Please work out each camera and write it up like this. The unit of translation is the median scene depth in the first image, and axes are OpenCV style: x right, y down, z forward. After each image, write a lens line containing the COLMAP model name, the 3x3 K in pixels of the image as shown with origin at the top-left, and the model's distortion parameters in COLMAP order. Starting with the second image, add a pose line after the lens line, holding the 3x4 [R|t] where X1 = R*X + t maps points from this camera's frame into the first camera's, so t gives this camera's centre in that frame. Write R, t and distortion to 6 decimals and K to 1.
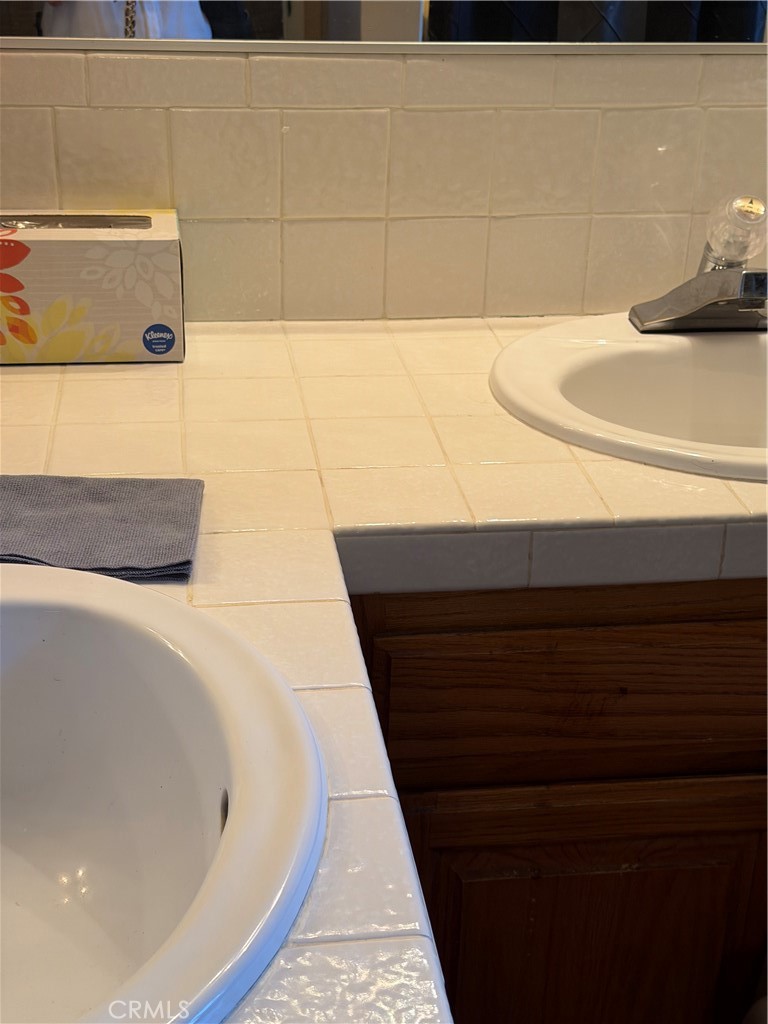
lens RADIAL K [[1407.9, 0, 384.0], [0, 1407.9, 512.0], [0, 0, 1]] dist [0.167349, -0.450258]
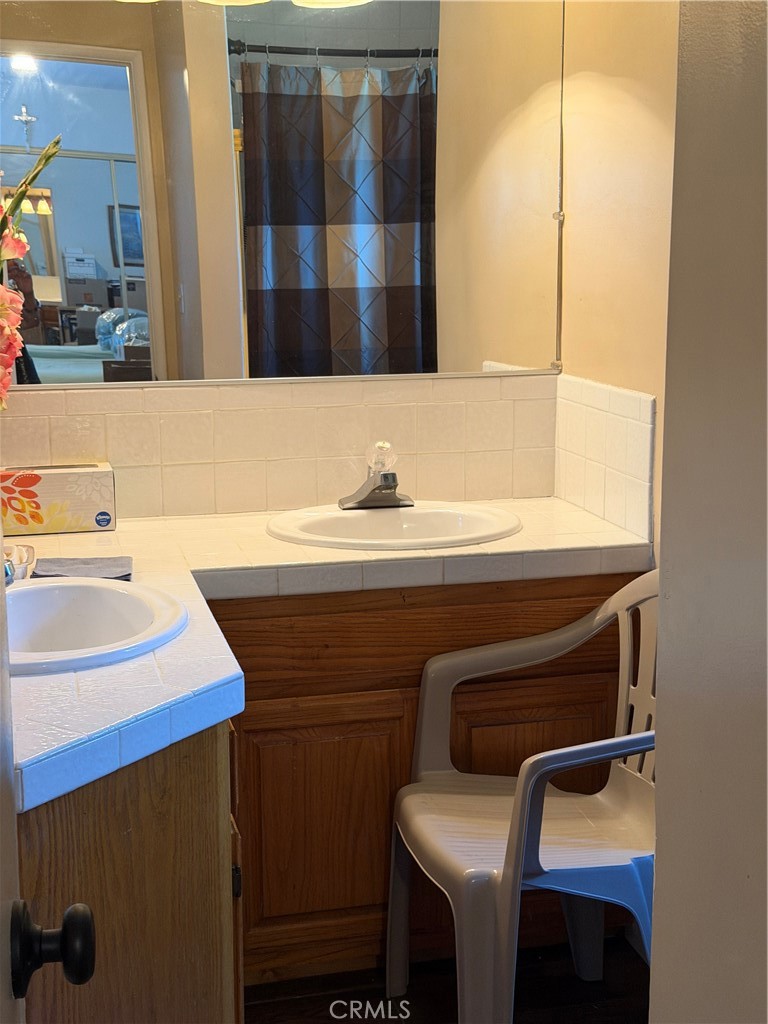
lens RADIAL K [[1407.9, 0, 384.0], [0, 1407.9, 512.0], [0, 0, 1]] dist [0.167349, -0.450258]
pose [[0.993969, -0.054140, 0.095370, 0.051856], [0.076531, 0.965312, -0.249632, 0.421650], [-0.078547, 0.255425, 0.963633, -1.037479]]
